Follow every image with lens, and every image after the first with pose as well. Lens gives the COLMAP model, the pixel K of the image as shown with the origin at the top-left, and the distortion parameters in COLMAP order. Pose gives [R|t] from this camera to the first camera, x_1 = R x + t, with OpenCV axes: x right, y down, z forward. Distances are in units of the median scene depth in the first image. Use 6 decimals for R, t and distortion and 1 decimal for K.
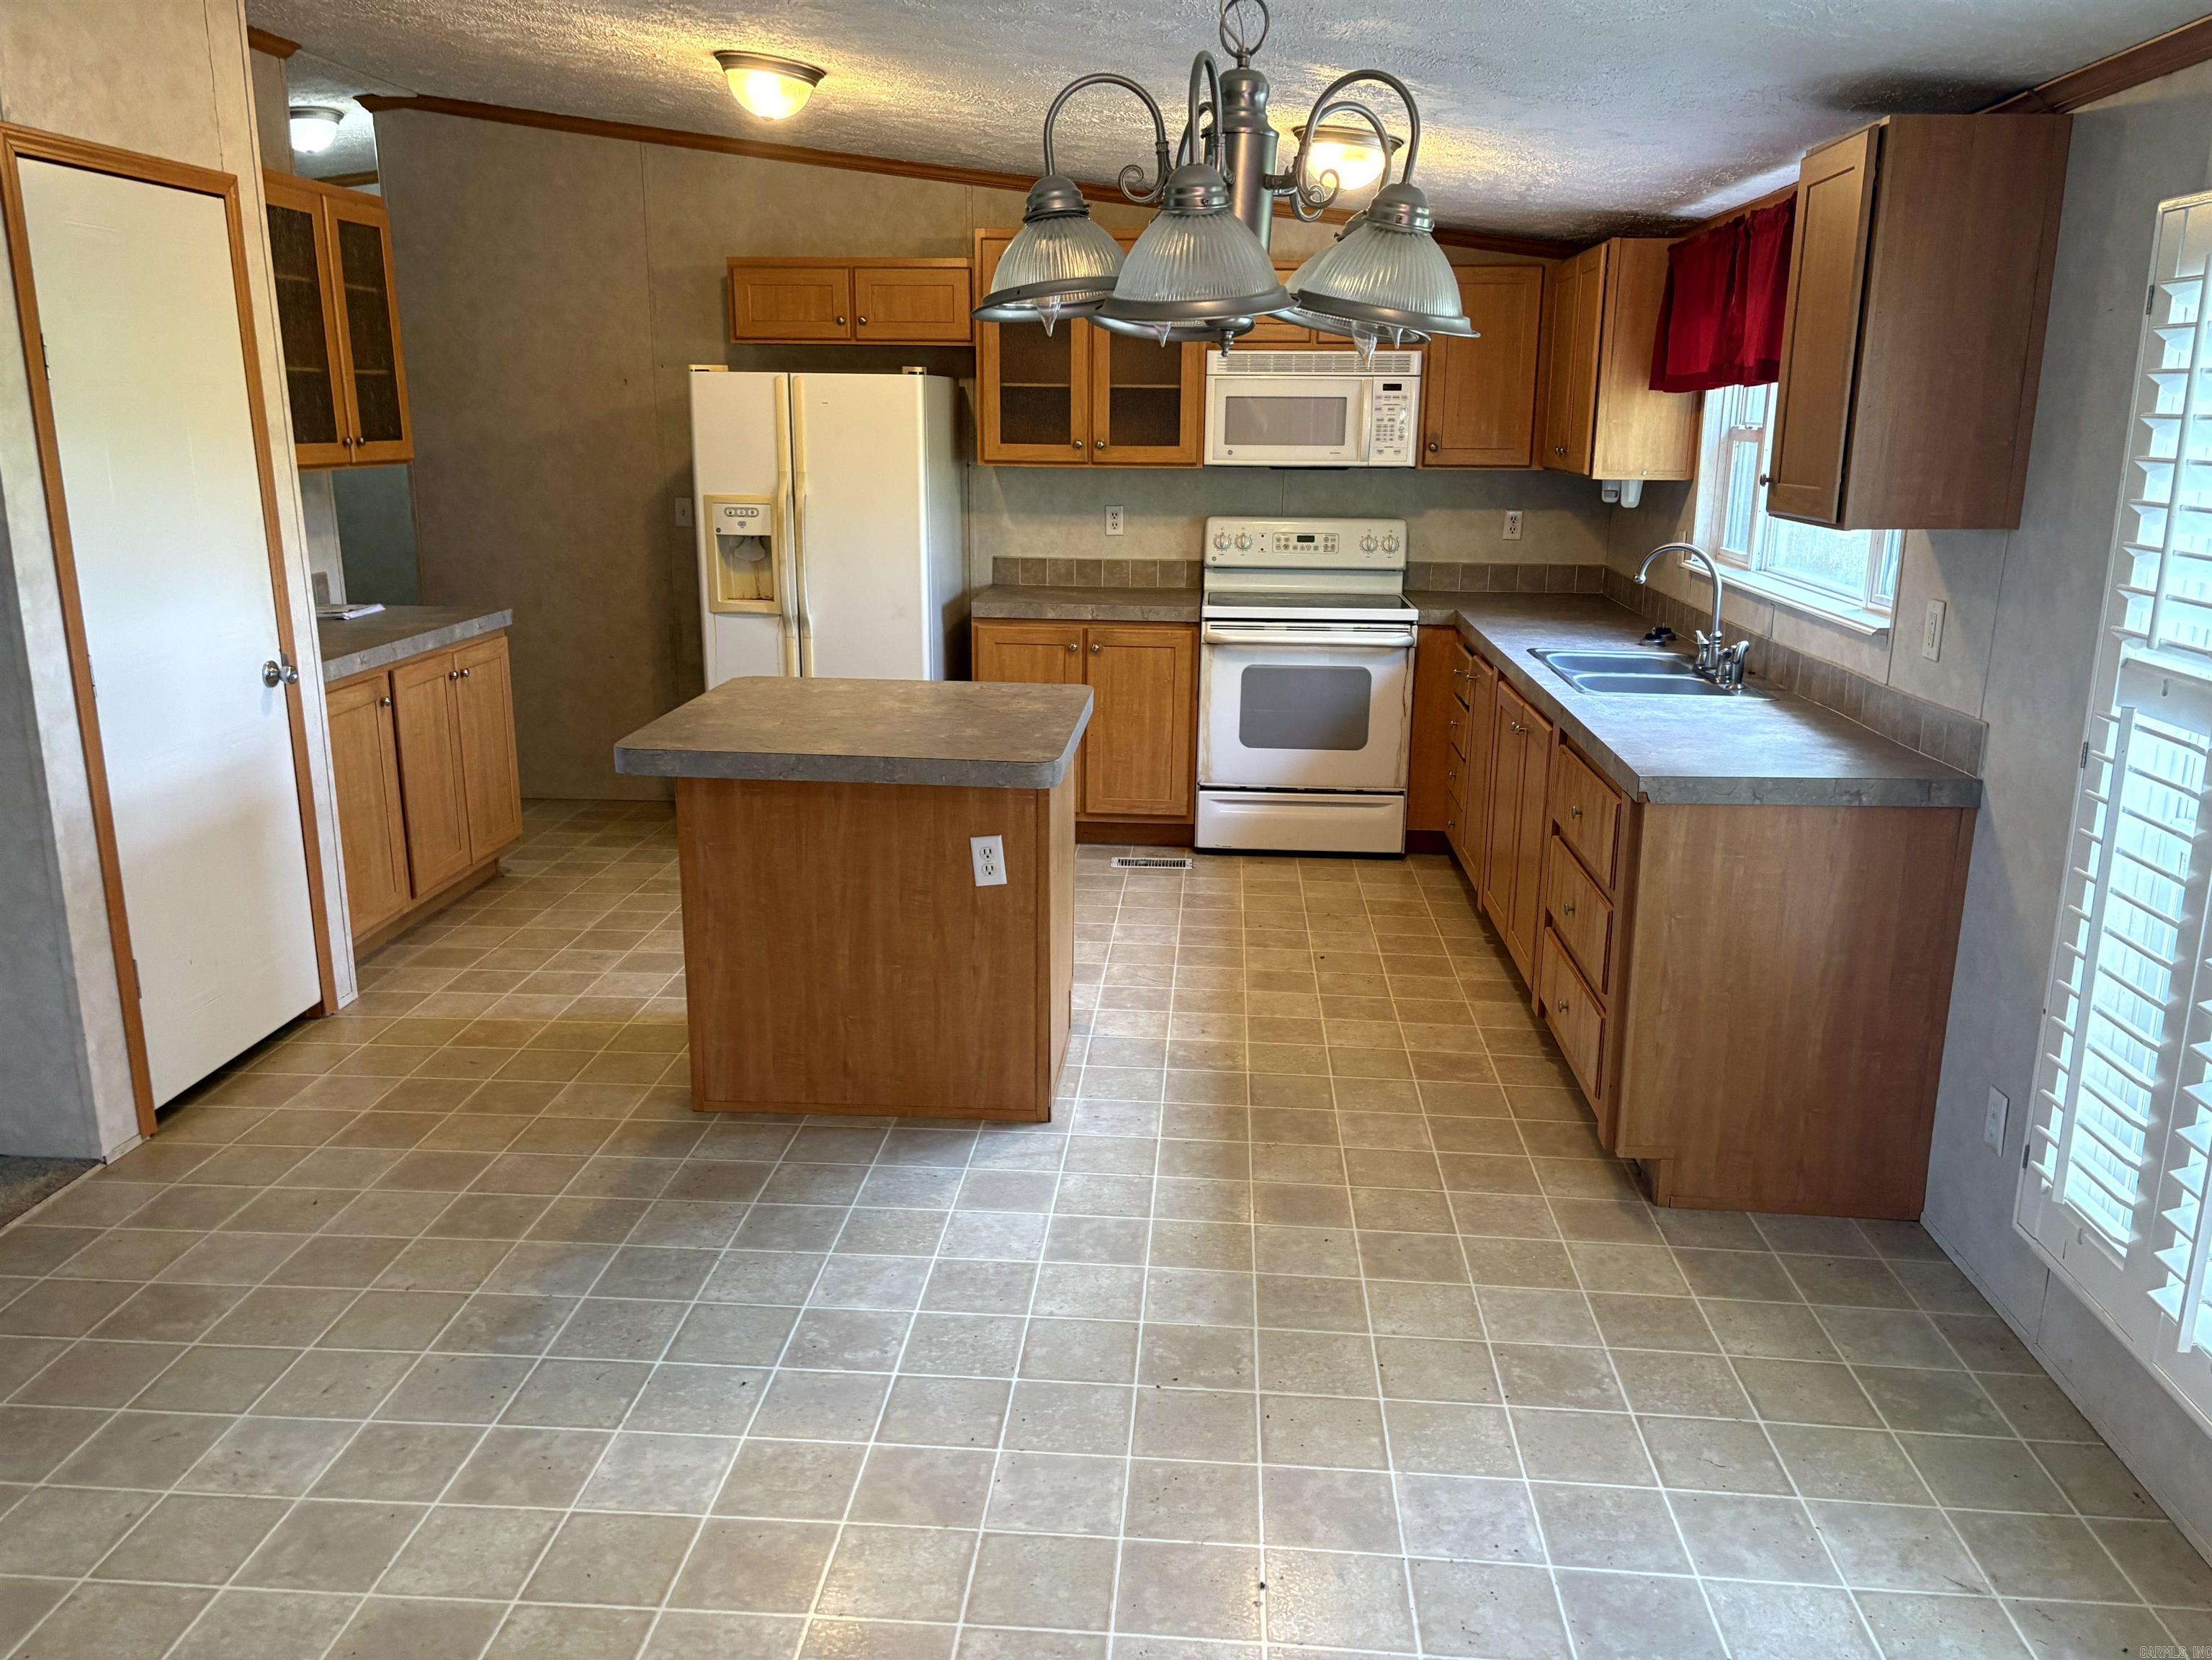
lens RADIAL K [[1617.0, 0, 1106.0], [0, 1617.0, 830.0], [0, 0, 1]] dist [0.131060, -0.174863]
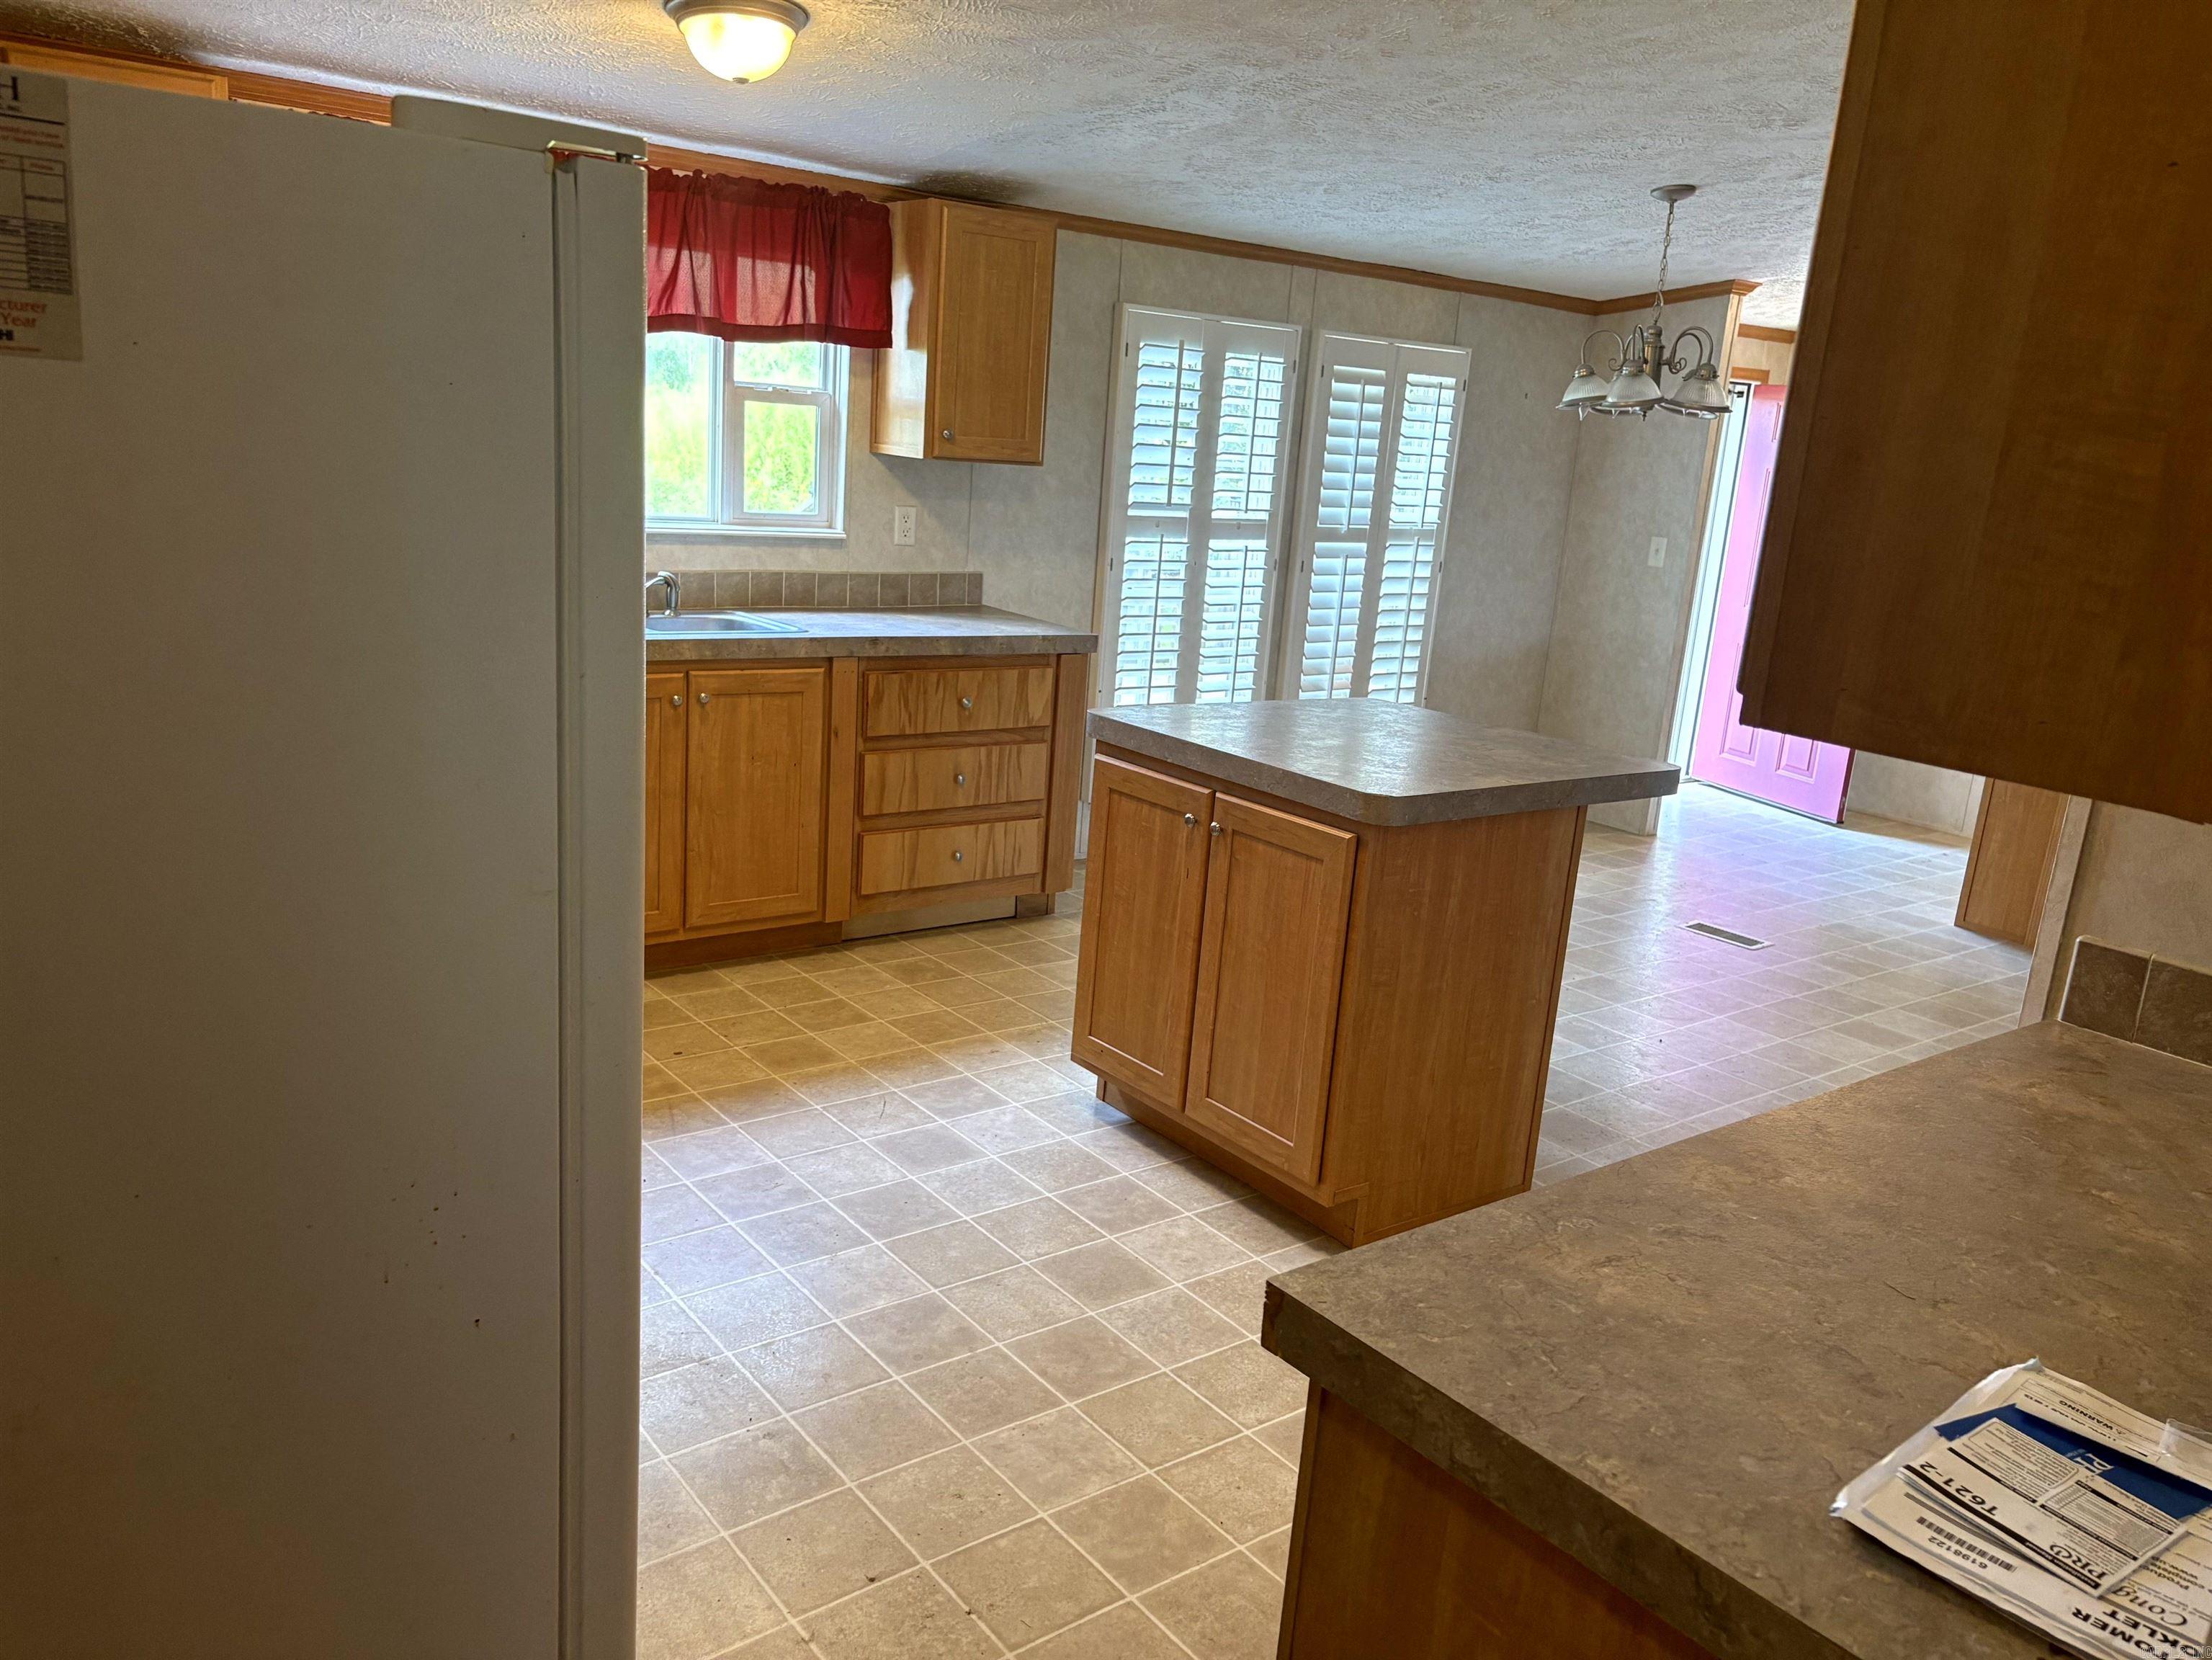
lens RADIAL K [[1617.0, 0, 1106.0], [0, 1617.0, 830.0], [0, 0, 1]] dist [0.131060, -0.174863]
pose [[-0.648349, -0.229042, 0.726074, -0.578544], [0.121073, 0.910521, 0.395339, -0.322492], [-0.751655, 0.344225, -0.562605, 1.341867]]
